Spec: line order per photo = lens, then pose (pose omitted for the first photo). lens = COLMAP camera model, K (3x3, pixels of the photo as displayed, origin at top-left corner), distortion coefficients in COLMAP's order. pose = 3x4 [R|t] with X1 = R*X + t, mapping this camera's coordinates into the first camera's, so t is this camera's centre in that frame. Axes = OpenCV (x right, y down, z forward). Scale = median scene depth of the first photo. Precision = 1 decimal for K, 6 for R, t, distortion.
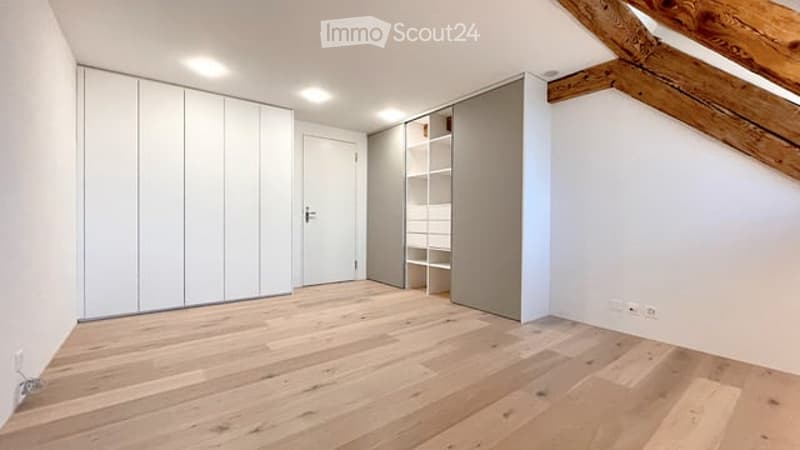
lens RADIAL K [[322.1, 0, 400.0], [0, 322.1, 225.0], [0, 0, 1]] dist [0.001190, 0.000127]
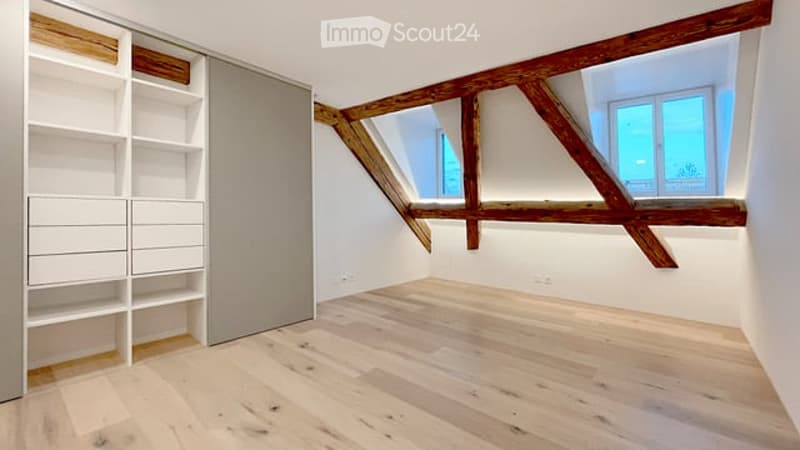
lens RADIAL K [[332.5, 0, 400.5], [0, 332.5, 204.3], [0, 0, 1]] dist [-0.000302, -0.000042]
pose [[-0.214561, 0.017743, 0.976549, -0.792115], [-0.007709, 0.999773, -0.019859, -0.060194], [-0.976680, -0.011789, -0.214375, 0.987624]]
